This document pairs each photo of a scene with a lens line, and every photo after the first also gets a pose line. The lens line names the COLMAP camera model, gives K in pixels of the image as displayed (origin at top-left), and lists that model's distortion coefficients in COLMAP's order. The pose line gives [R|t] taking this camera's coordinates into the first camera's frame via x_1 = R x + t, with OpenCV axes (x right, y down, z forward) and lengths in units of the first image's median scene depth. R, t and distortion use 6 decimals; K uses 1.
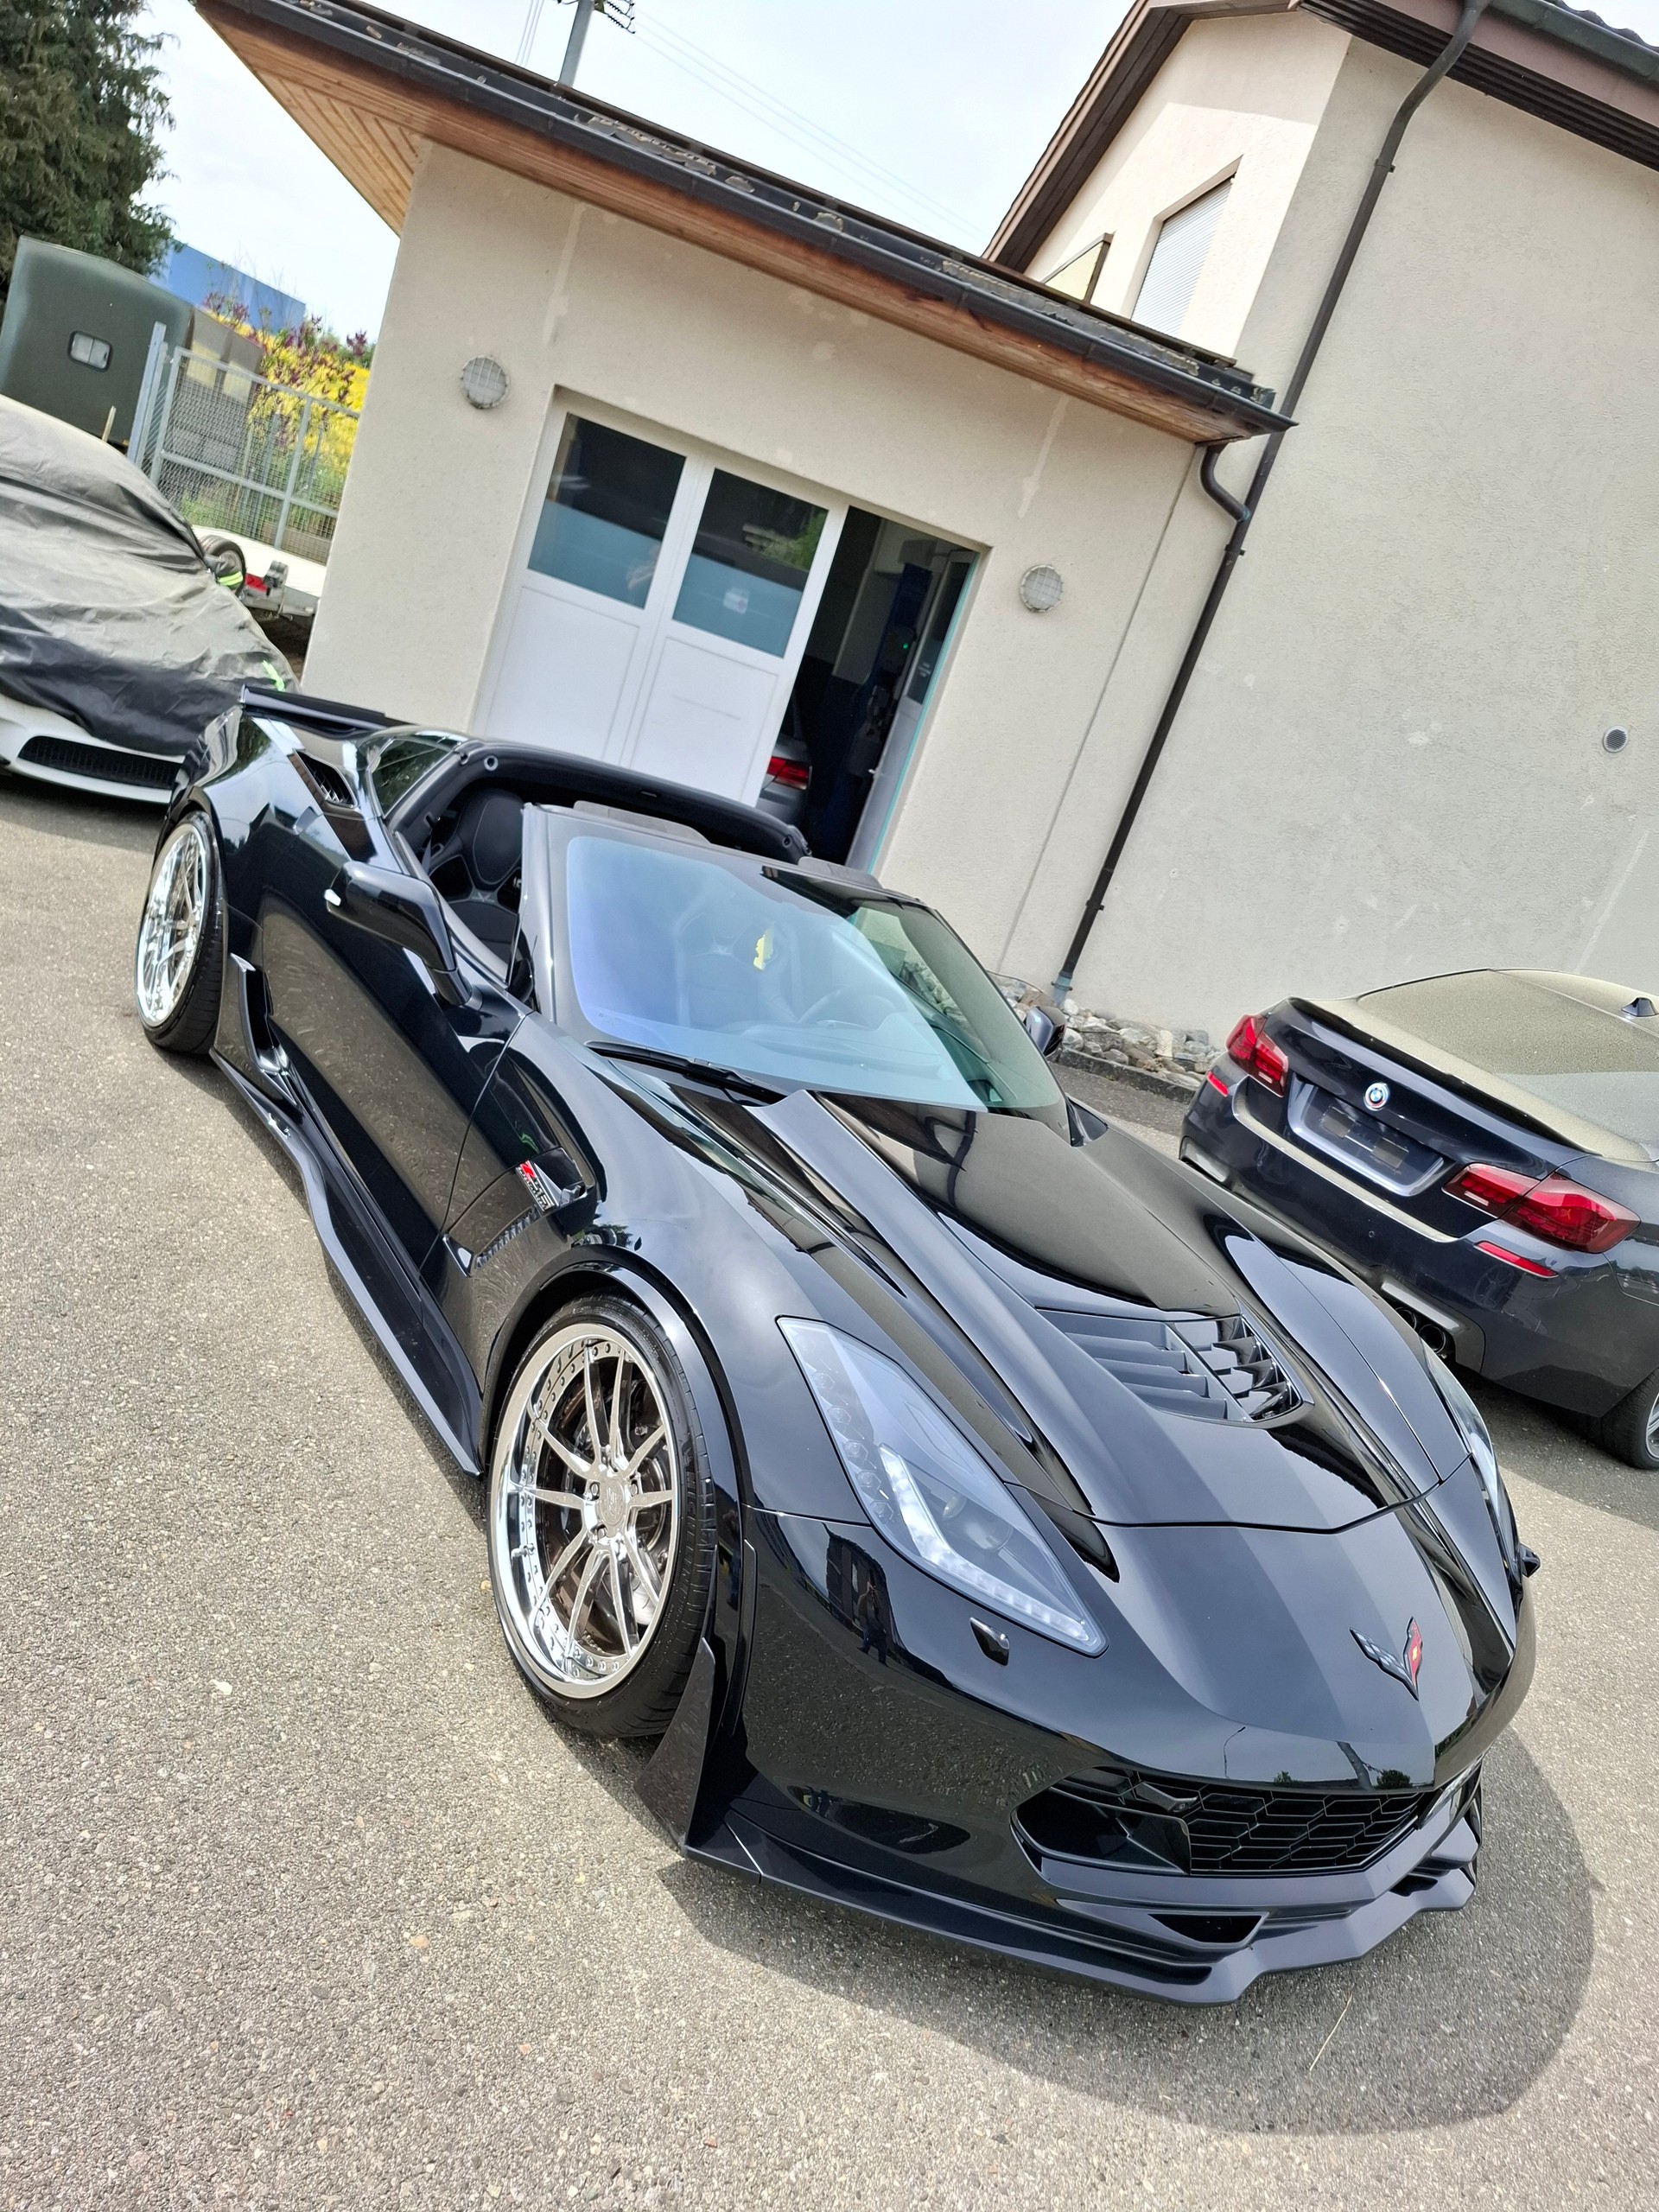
lens RADIAL K [[1573.9, 0, 837.8], [0, 1573.9, 1109.0], [0, 0, 1]] dist [0.036968, -0.038741]
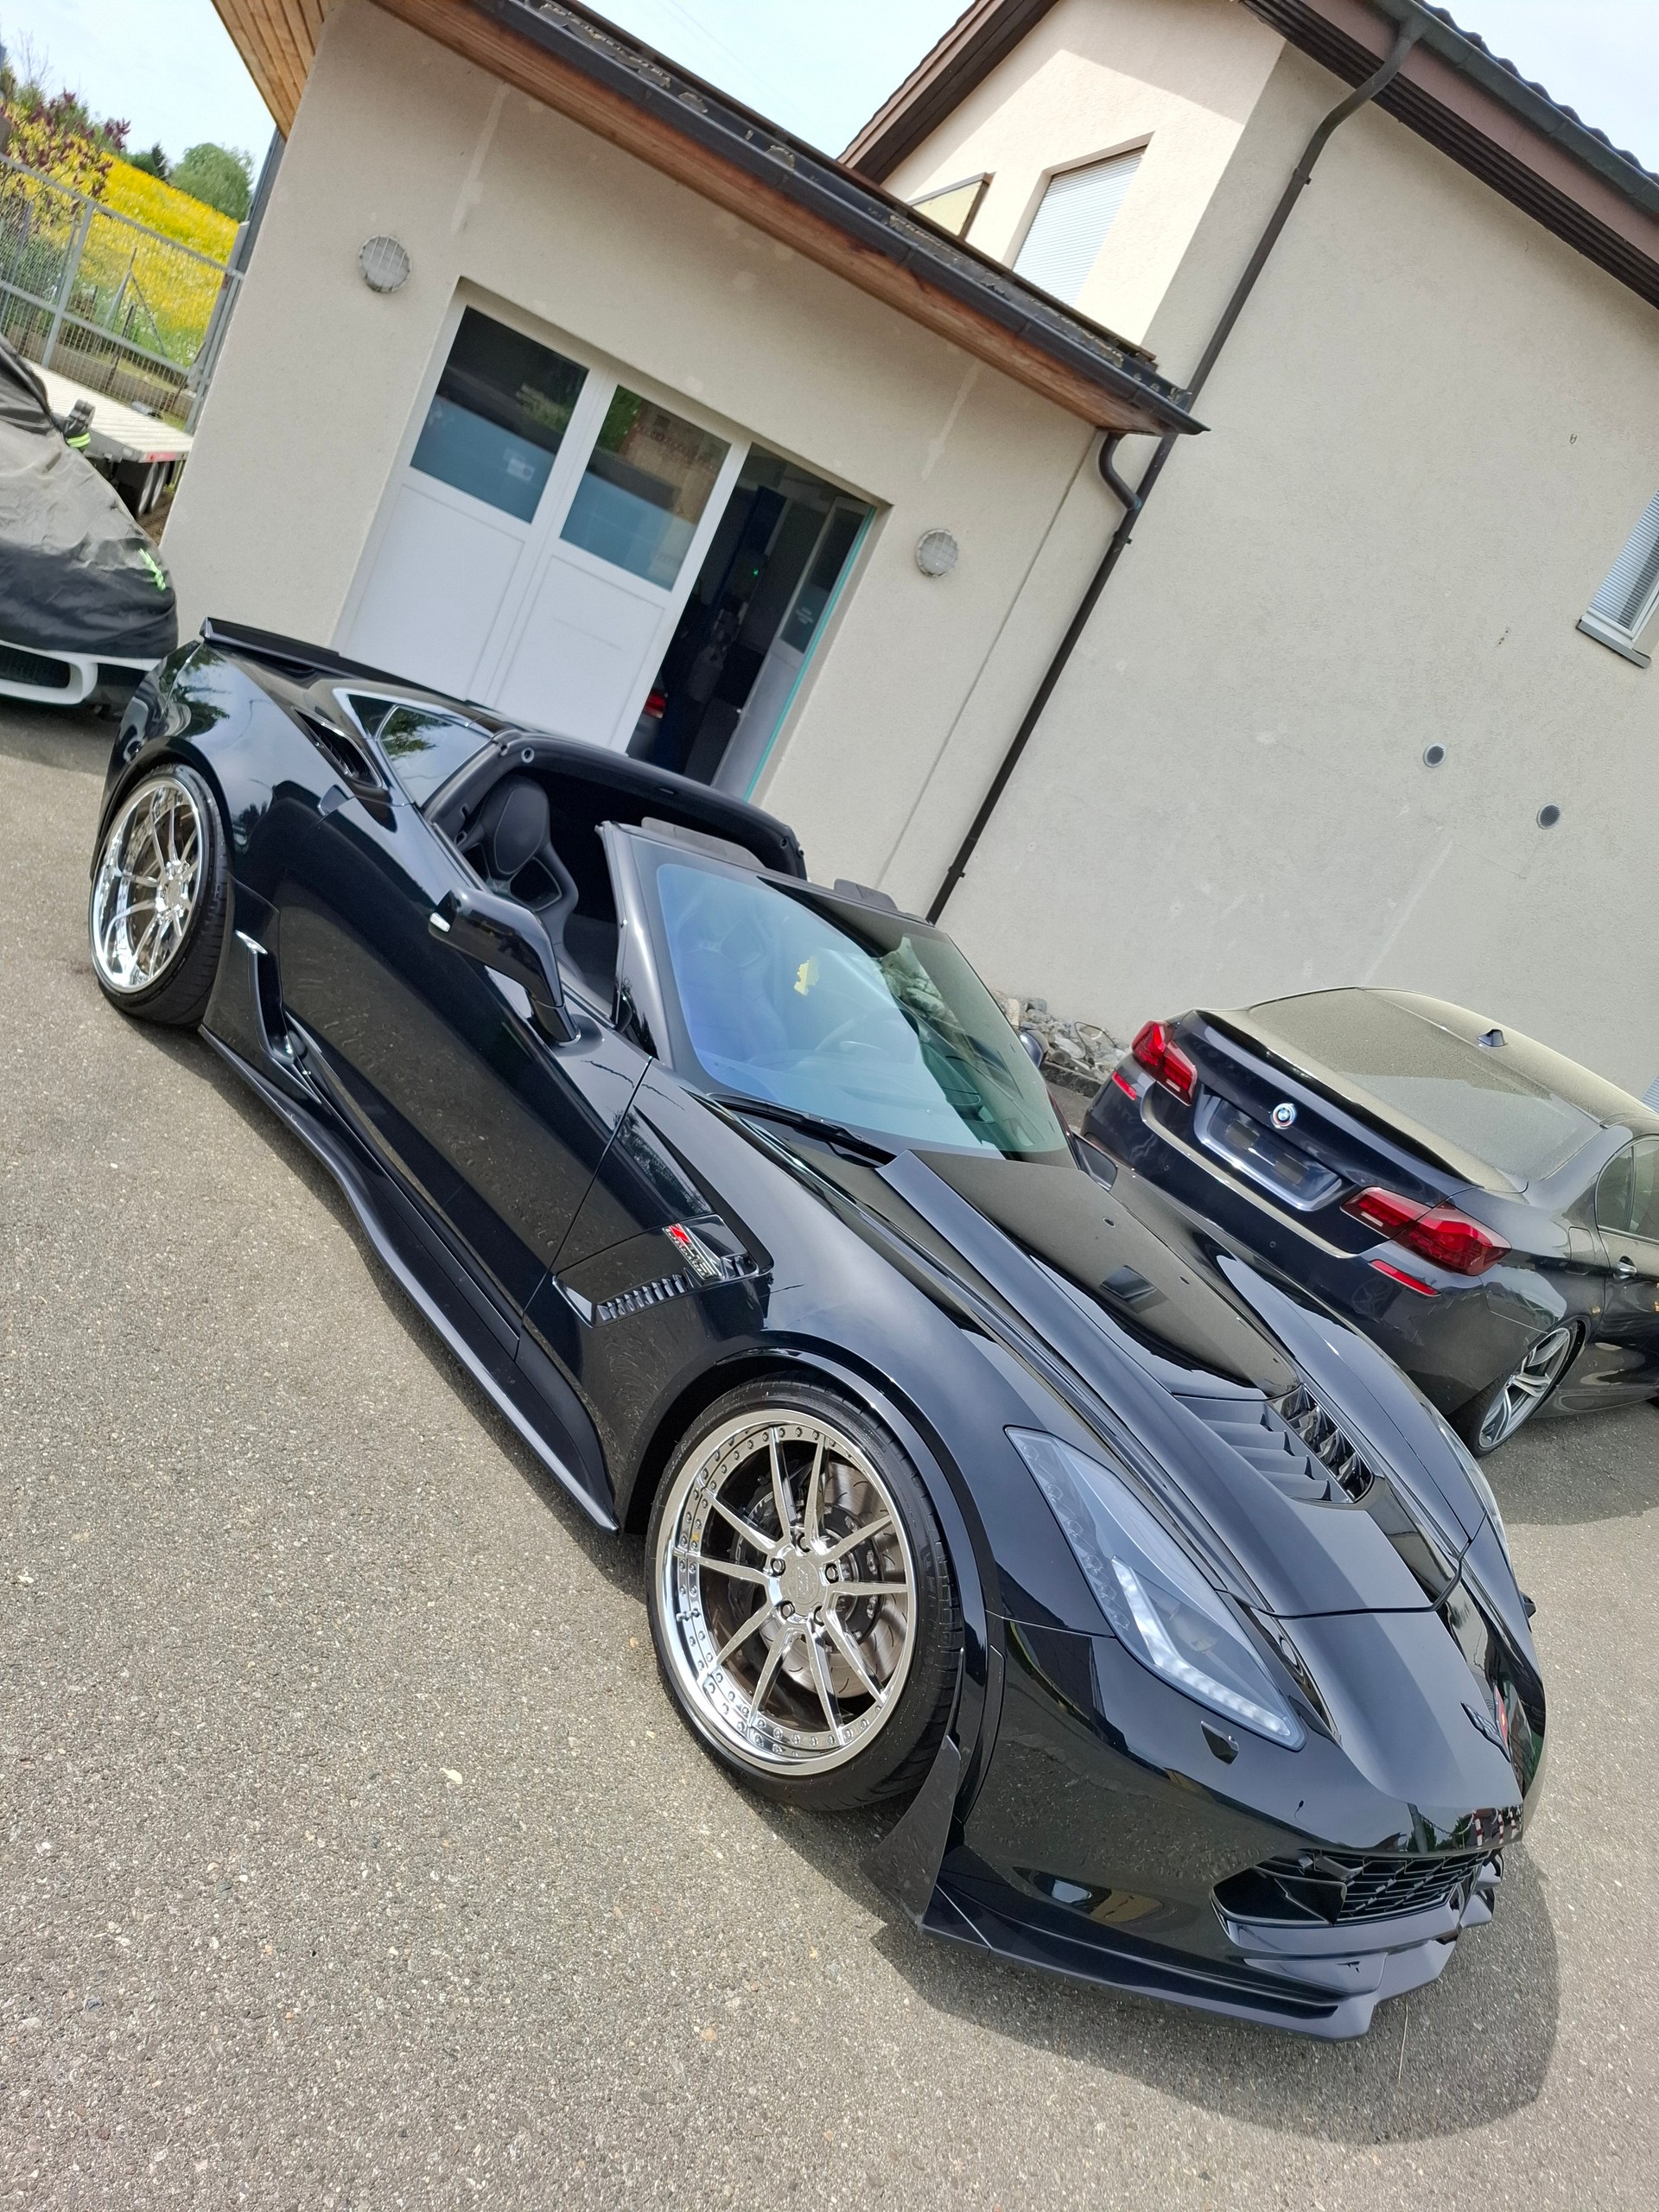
lens RADIAL K [[1564.4, 0, 831.9], [0, 1564.4, 1121.7], [0, 0, 1]] dist [0.046627, -0.051648]
pose [[0.983073, 0.054662, 0.174869, -0.158749], [-0.067755, 0.995257, 0.069799, -0.061959], [-0.170224, -0.080466, 0.982115, 0.002724]]
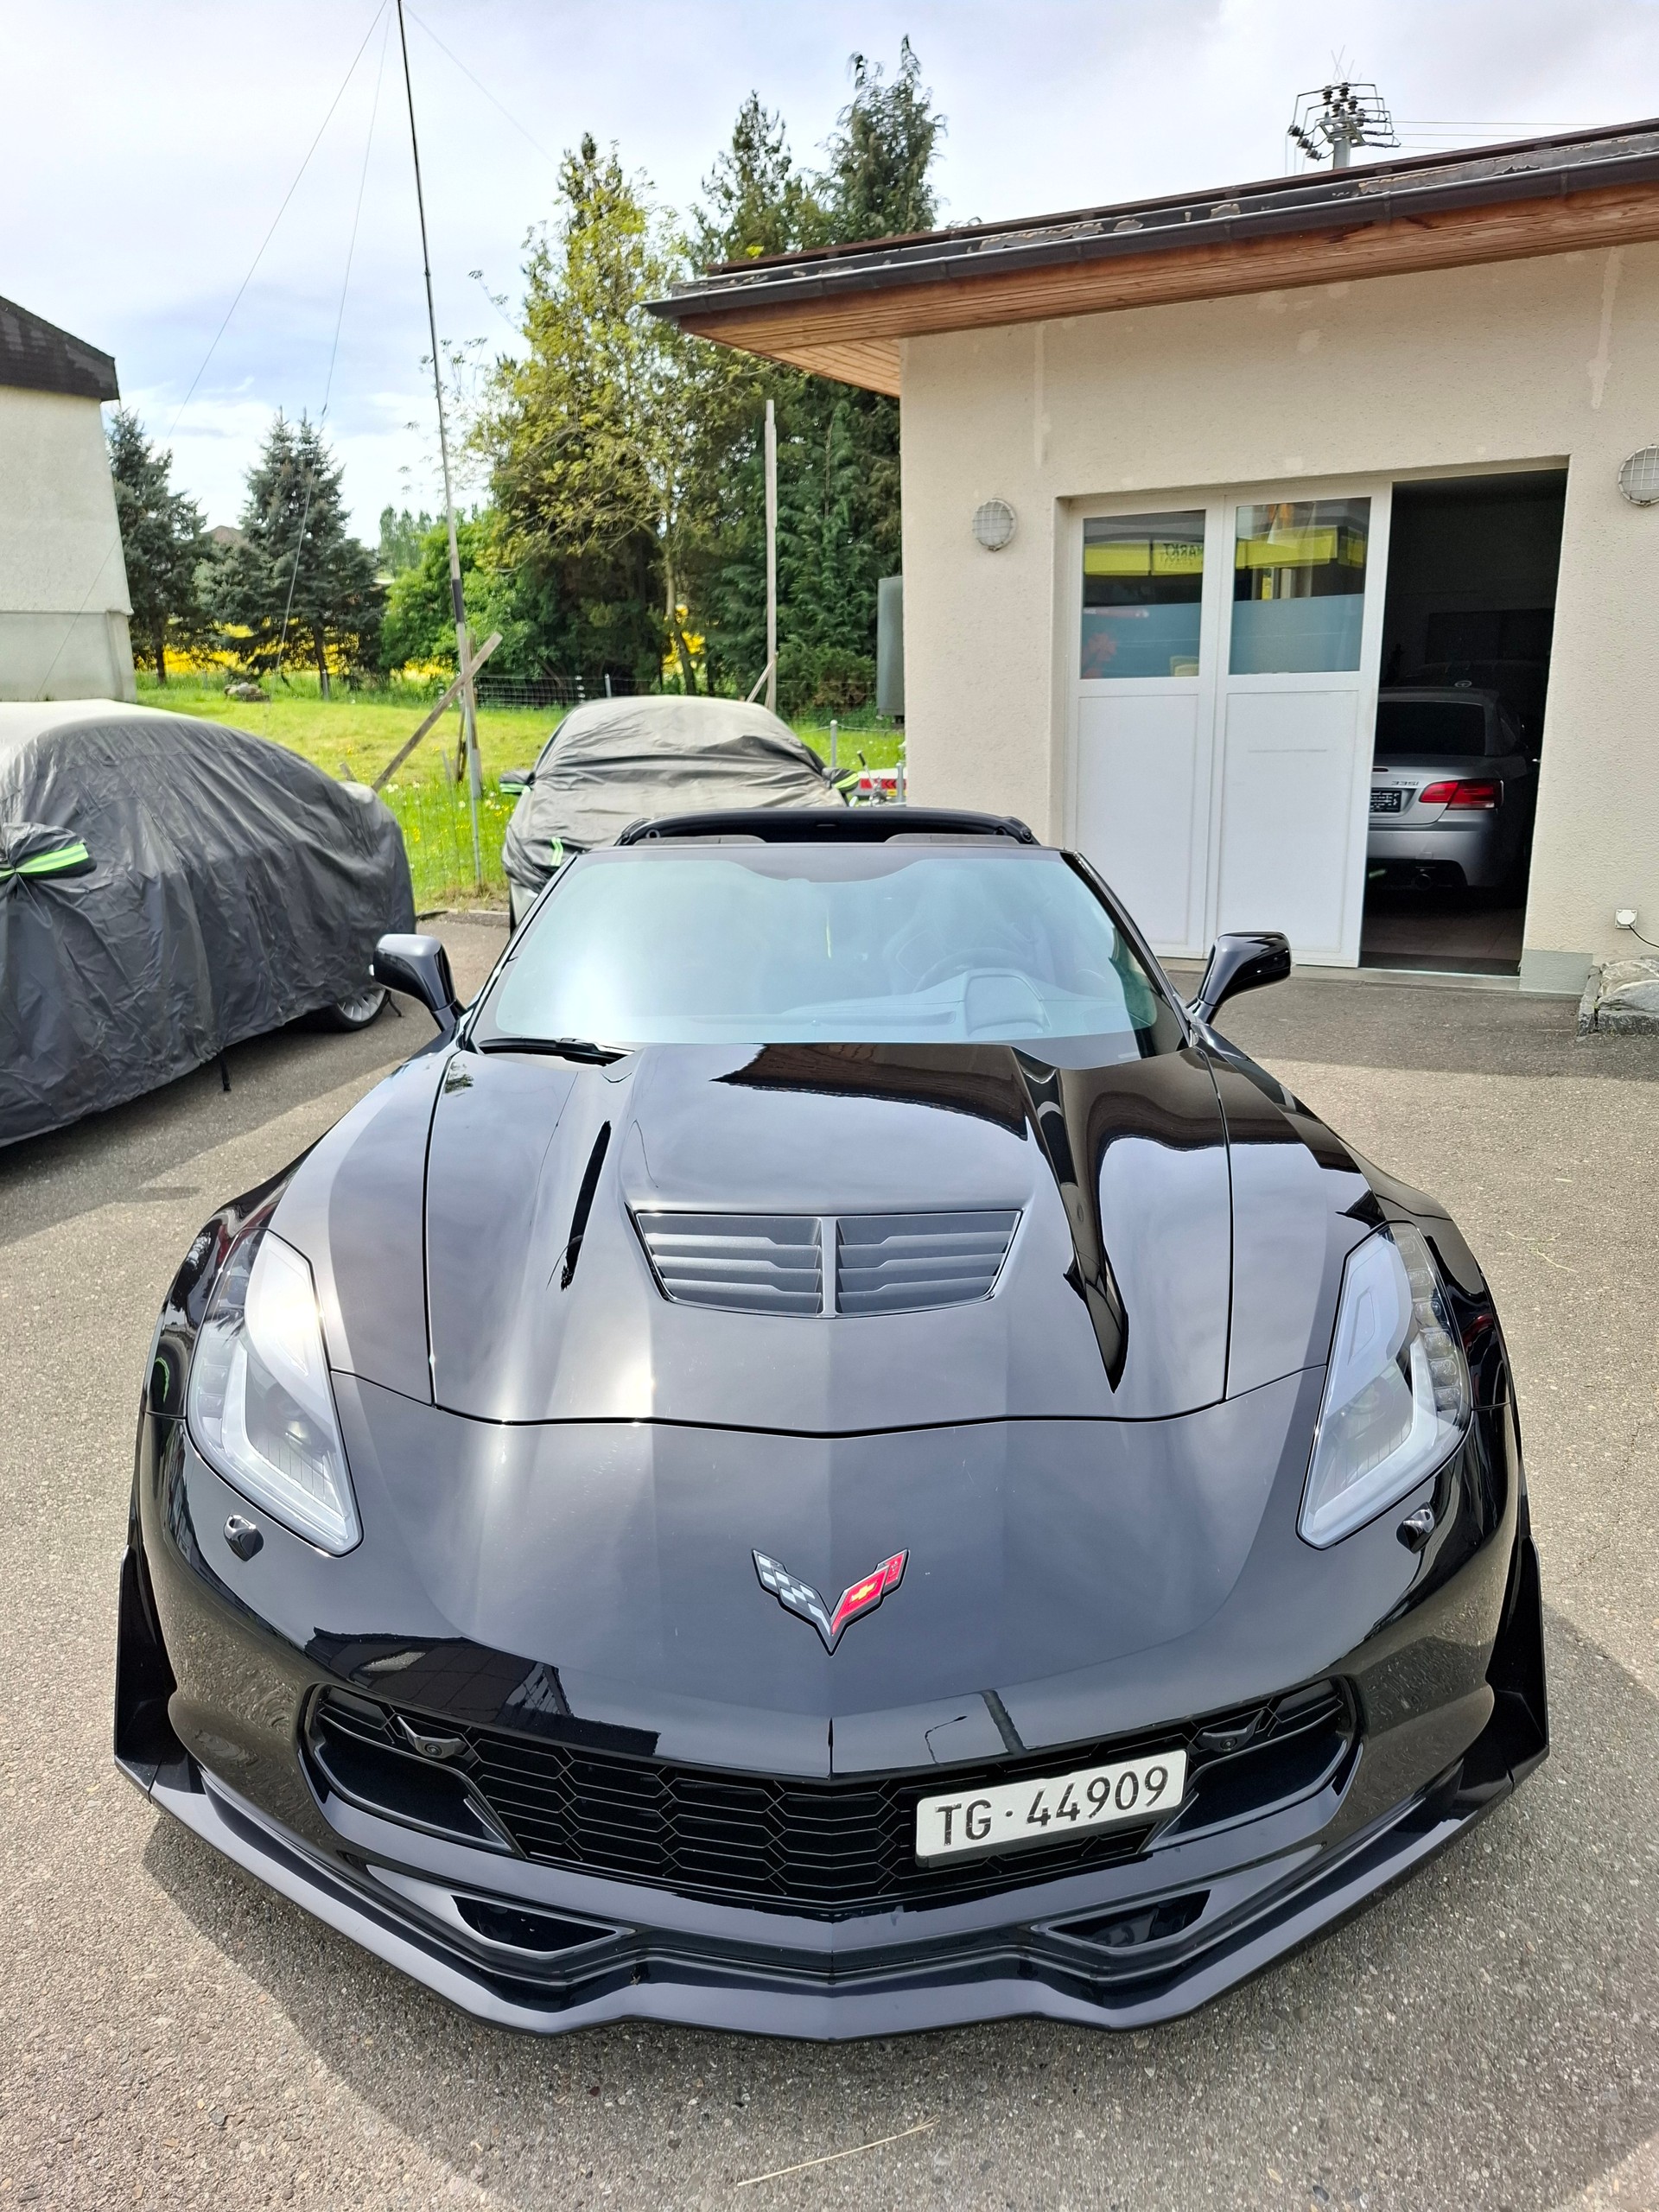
lens RADIAL K [[1564.4, 0, 831.9], [0, 1564.4, 1121.7], [0, 0, 1]] dist [0.046627, -0.051648]
pose [[0.791957, -0.189097, -0.580557, 0.359560], [0.125594, 0.980952, -0.148186, 0.115286], [0.597520, 0.044442, 0.800621, 0.188772]]
